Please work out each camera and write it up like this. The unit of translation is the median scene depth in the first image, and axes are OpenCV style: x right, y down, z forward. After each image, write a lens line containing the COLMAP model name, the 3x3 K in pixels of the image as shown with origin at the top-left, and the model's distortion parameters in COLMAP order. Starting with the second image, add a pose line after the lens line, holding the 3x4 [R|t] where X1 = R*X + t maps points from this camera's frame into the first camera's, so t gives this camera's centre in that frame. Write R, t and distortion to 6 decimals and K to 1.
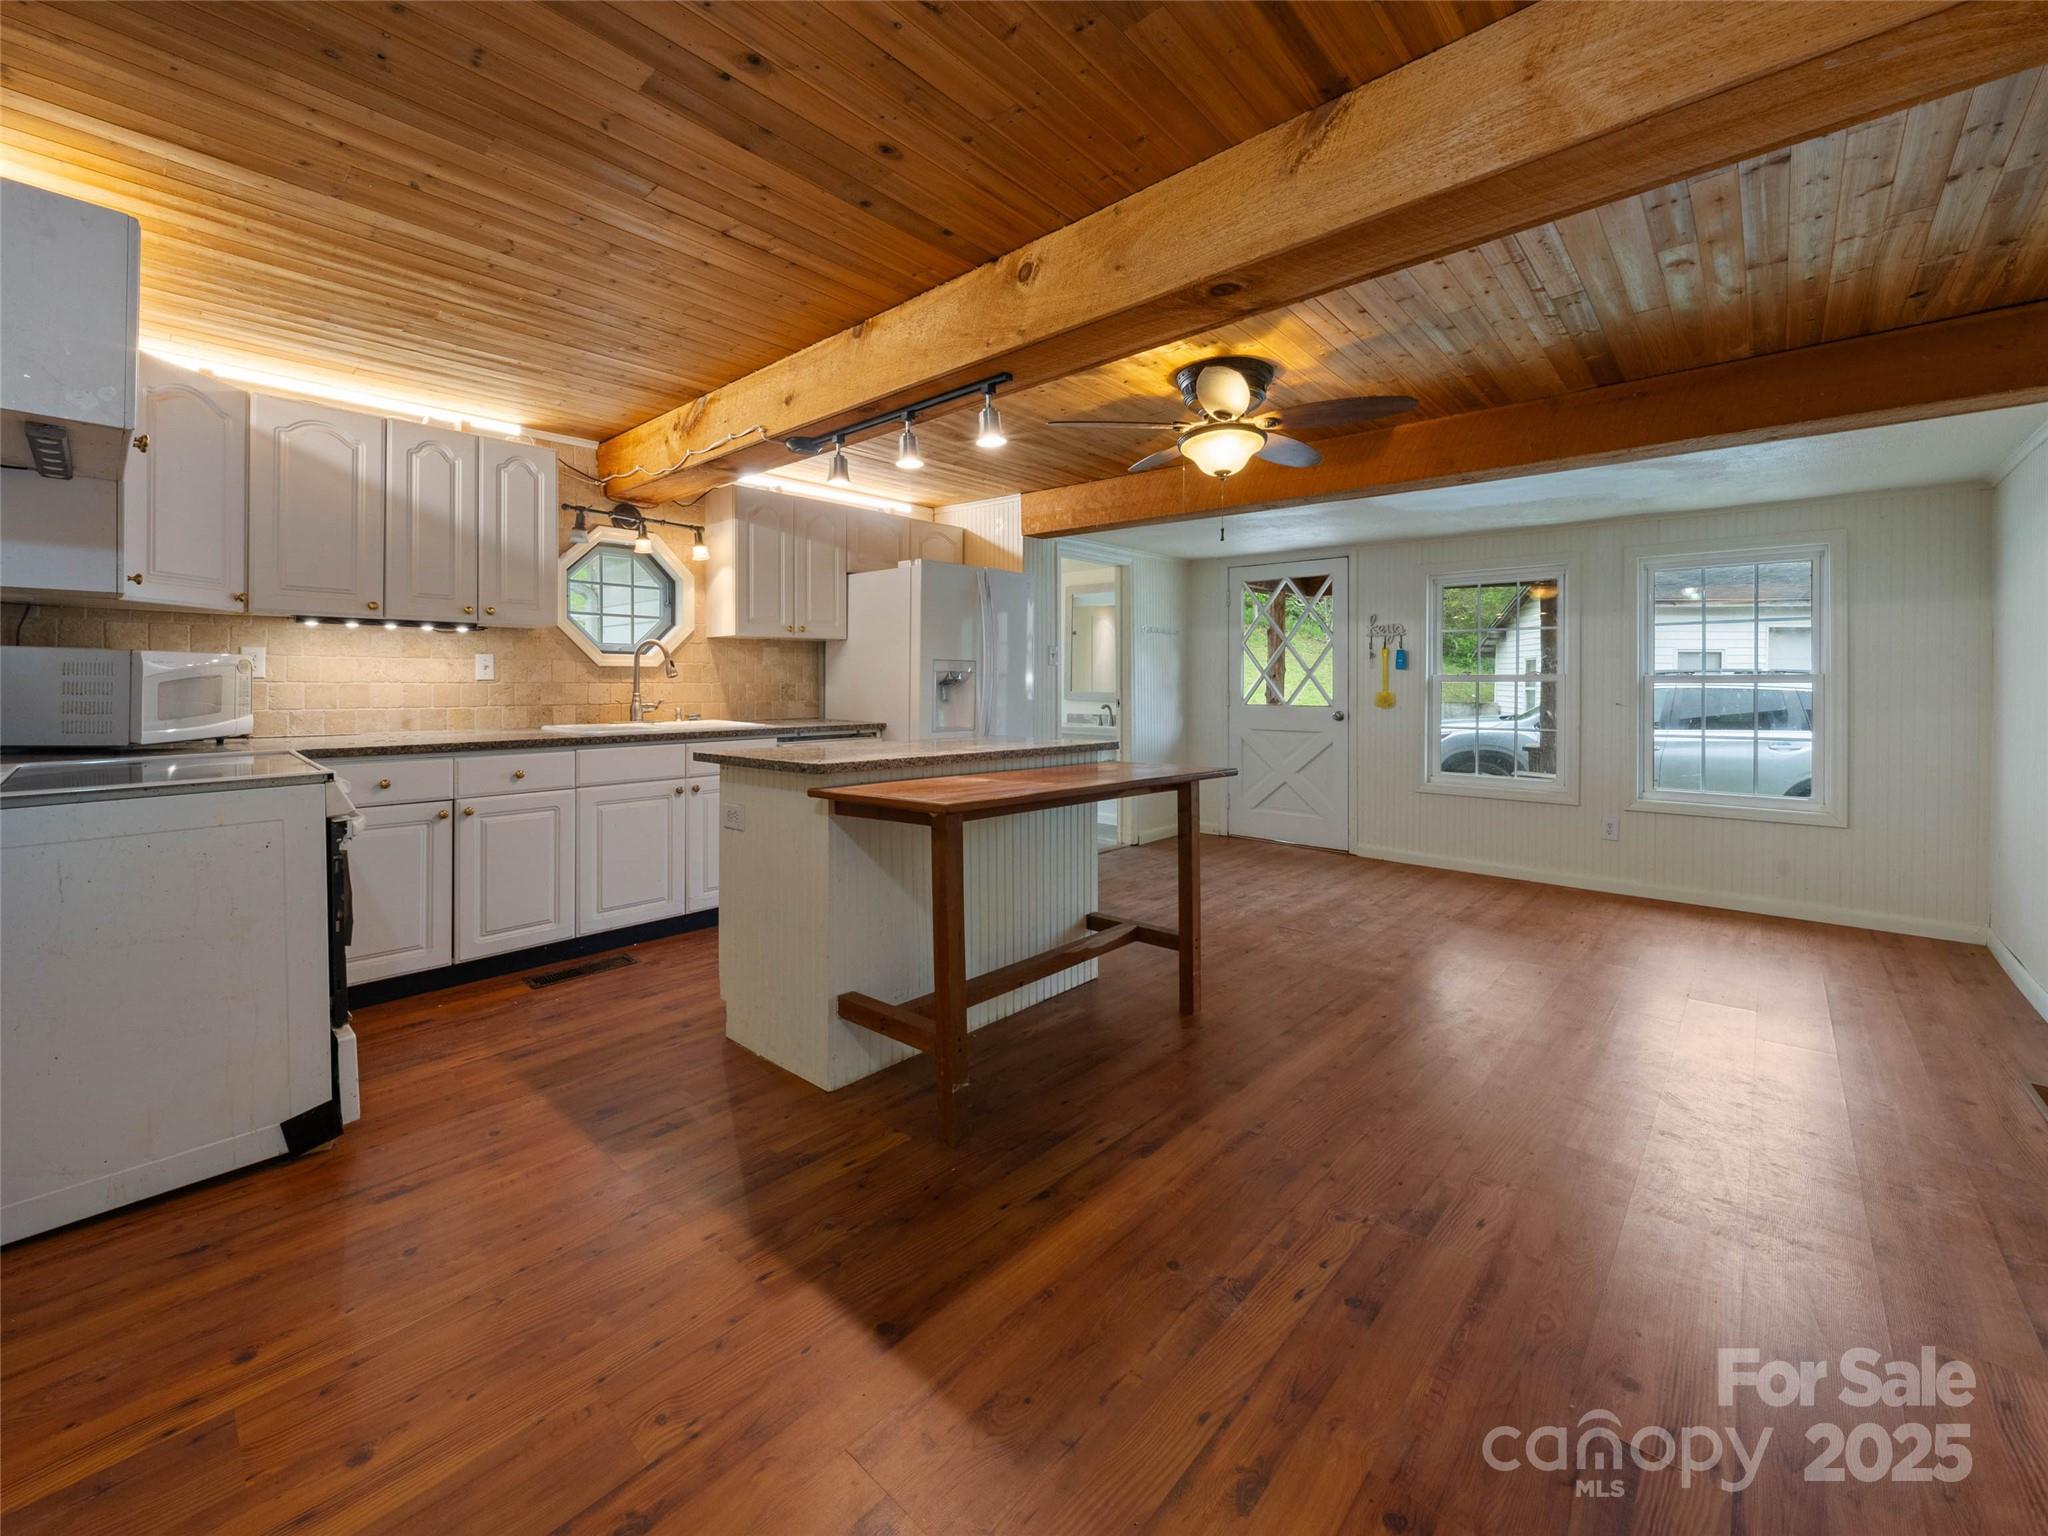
lens RADIAL K [[823.2, 0, 1031.3], [0, 823.2, 705.9], [0, 0, 1]] dist [-0.000083, 0.000148]
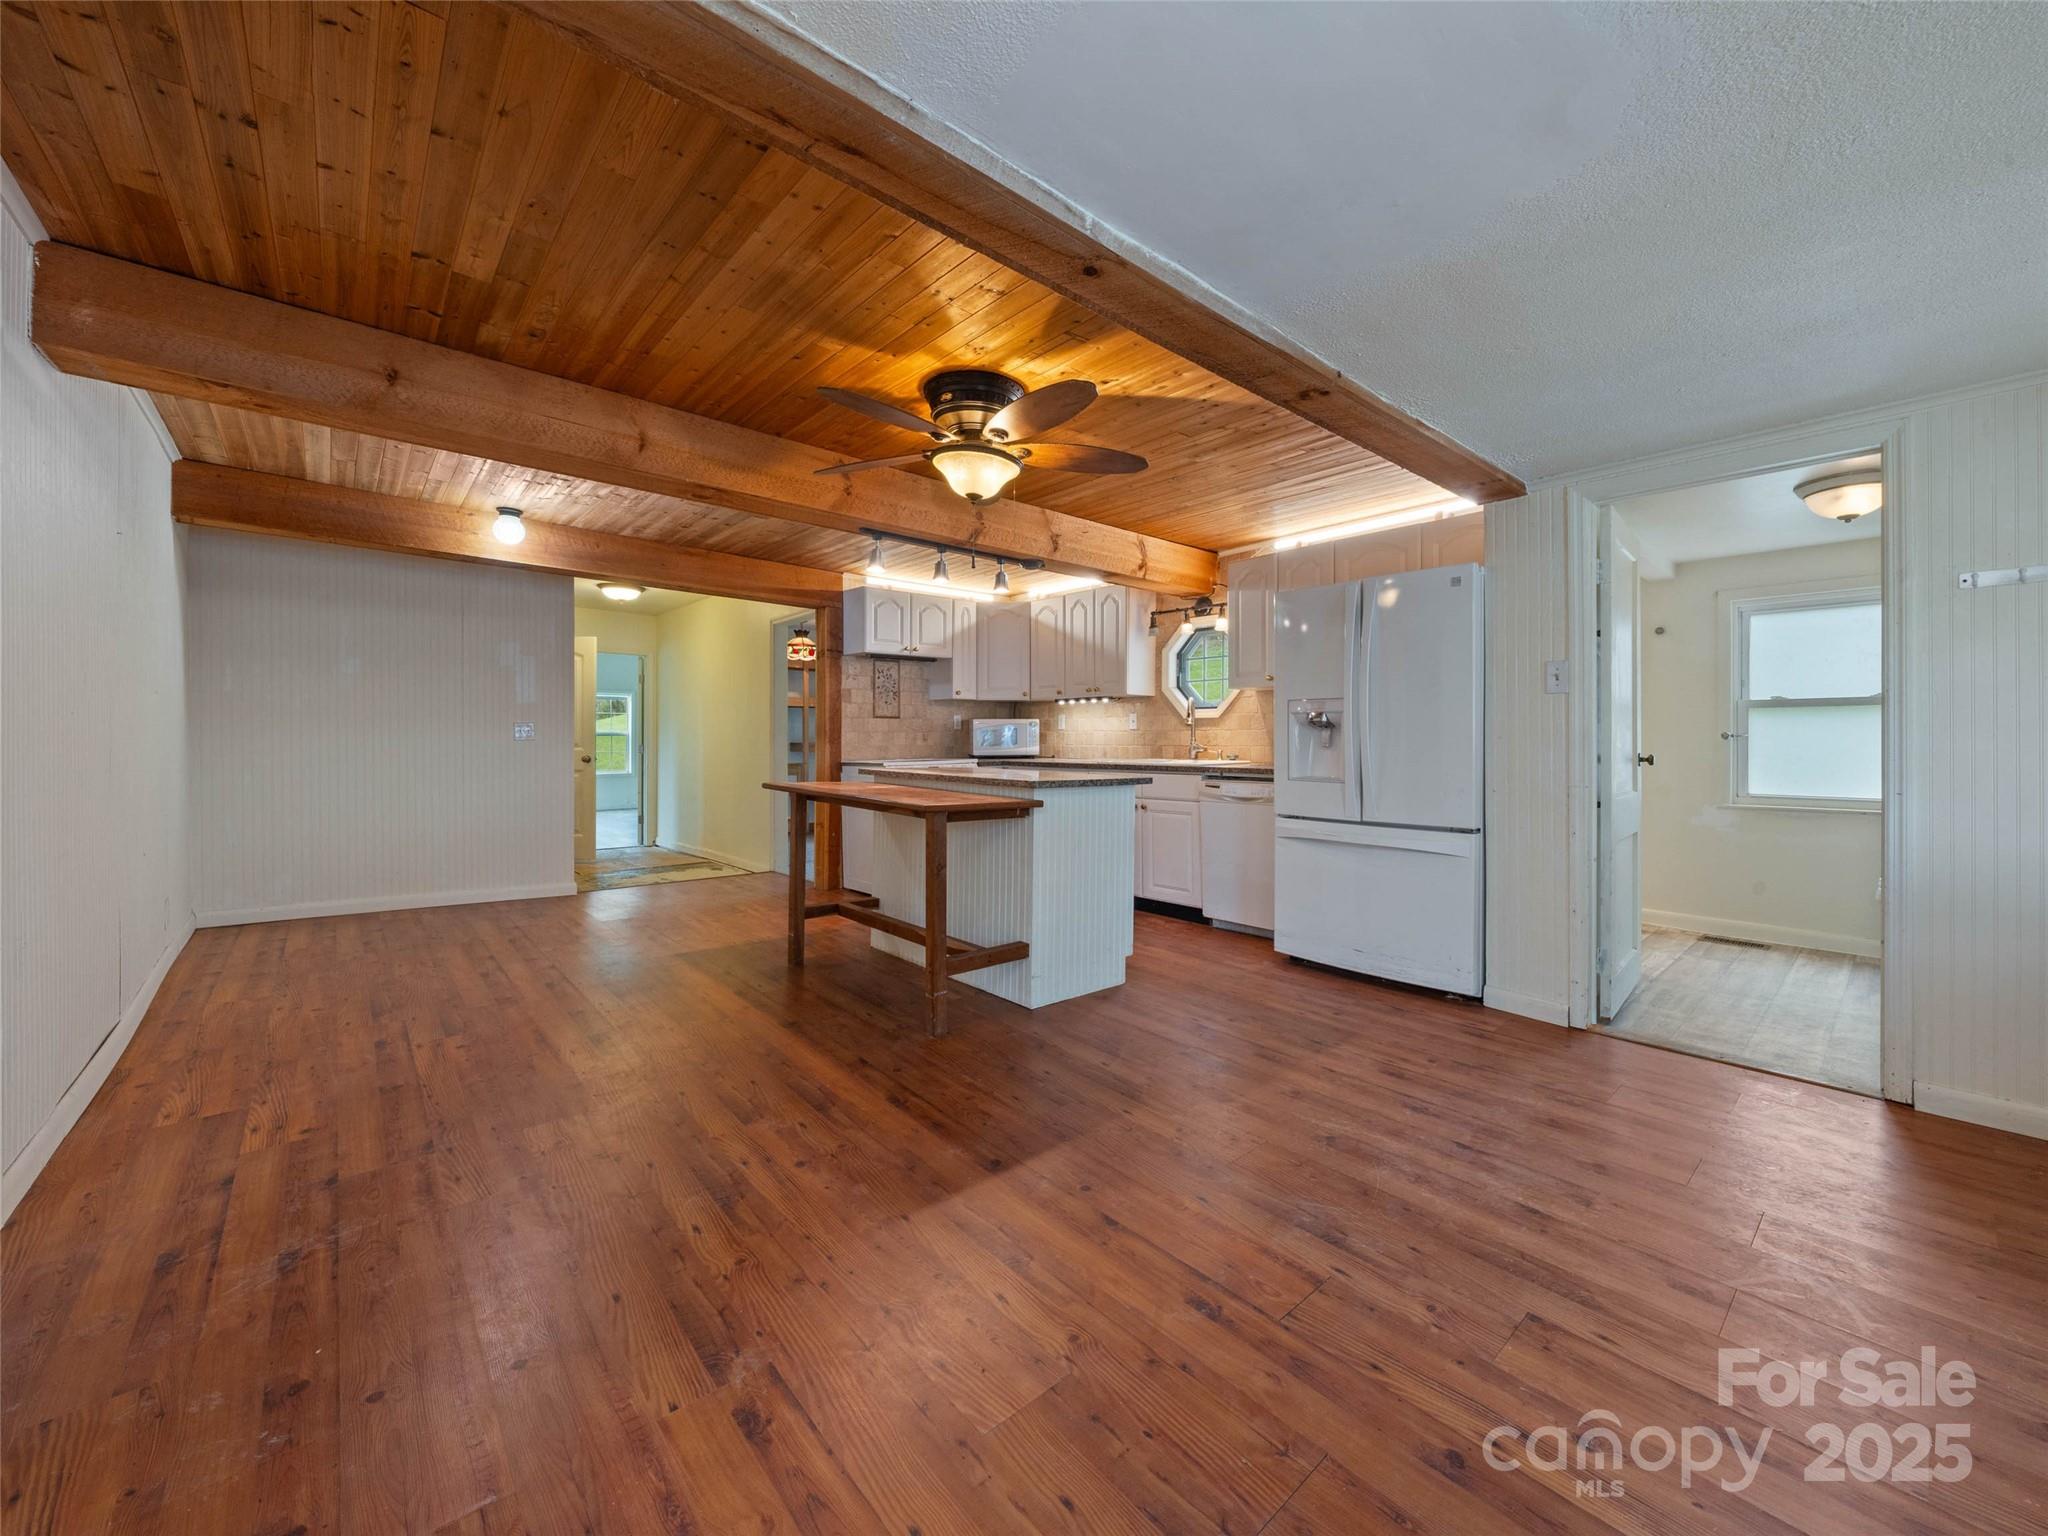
lens RADIAL K [[802.5, 0, 1027.8], [0, 802.5, 726.9], [0, 0, 1]] dist [-0.001410, -0.000308]
pose [[-0.133407, -0.022738, -0.990800, 1.041210], [-0.031621, 0.999325, -0.018676, -0.000312], [0.990557, 0.028838, -0.134036, 1.100817]]
